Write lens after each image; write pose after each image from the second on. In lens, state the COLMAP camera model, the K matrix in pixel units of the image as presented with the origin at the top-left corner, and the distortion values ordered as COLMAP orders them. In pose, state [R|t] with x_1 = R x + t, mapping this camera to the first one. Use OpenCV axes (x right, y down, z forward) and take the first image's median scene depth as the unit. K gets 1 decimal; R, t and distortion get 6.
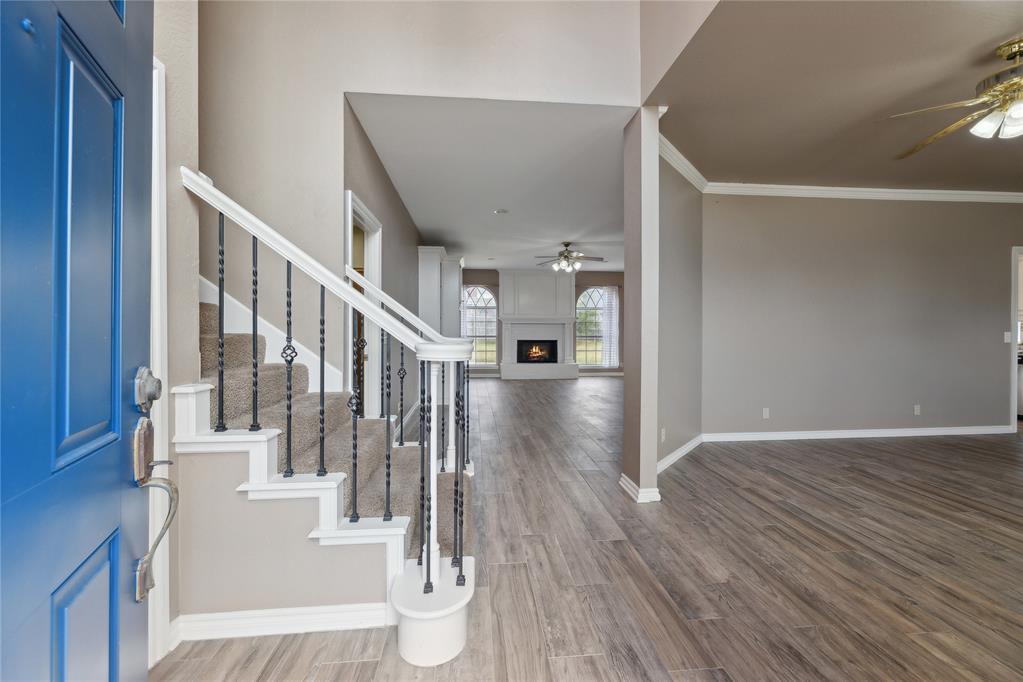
lens RADIAL K [[419.9, 0, 508.7], [0, 419.9, 335.1], [0, 0, 1]] dist [-0.000139, 0.000178]
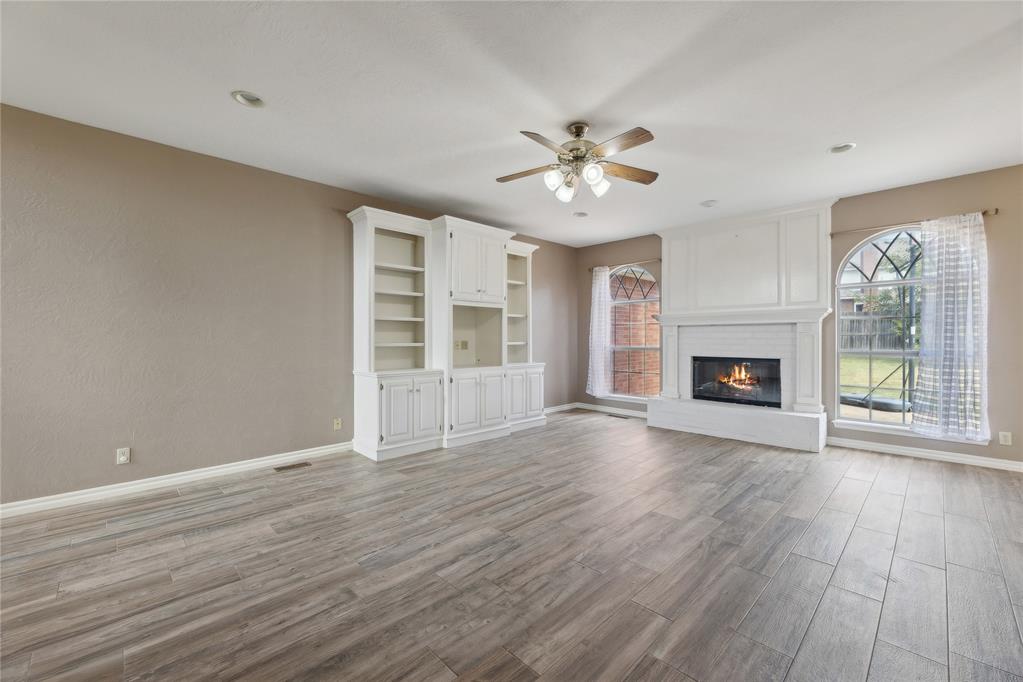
lens RADIAL K [[419.9, 0, 502.0], [0, 419.9, 338.1], [0, 0, 1]] dist [-0.000139, 0.000178]
pose [[0.616126, -0.002770, -0.787643, 1.029121], [-0.005826, 0.999950, -0.008074, -0.020274], [0.787626, 0.009564, 0.616079, 1.672592]]
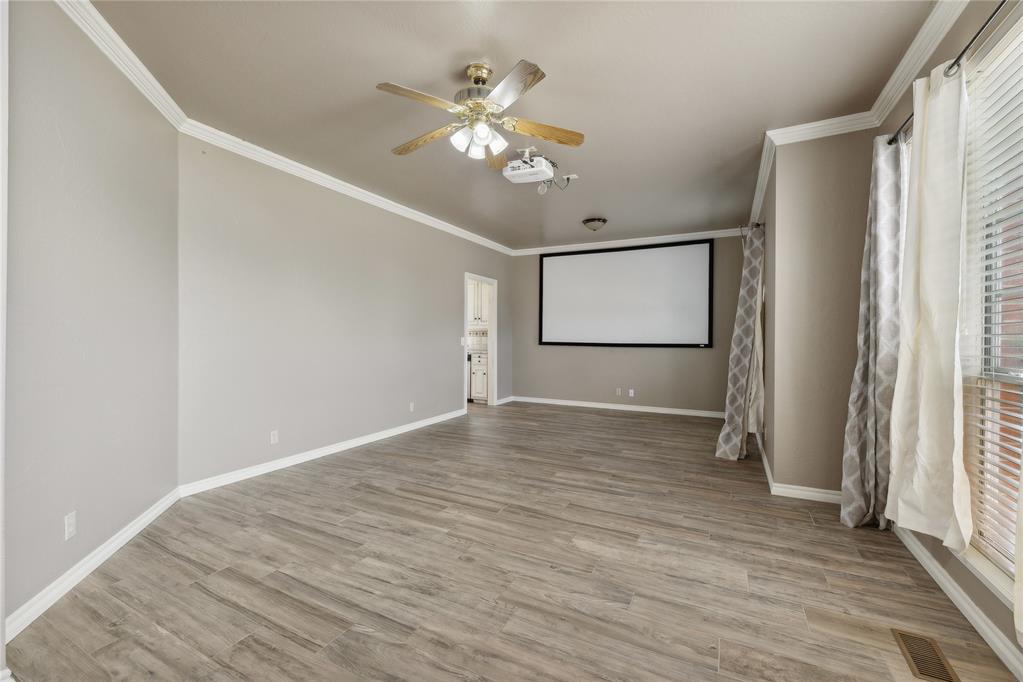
lens RADIAL K [[422.7, 0, 508.9], [0, 422.7, 339.7], [0, 0, 1]] dist [-0.000595, -0.000544]
pose [[0.541535, -0.002080, 0.840675, 0.251007], [0.000278, 0.999997, 0.002295, -0.005183], [-0.840678, -0.001010, 0.541535, 0.258658]]
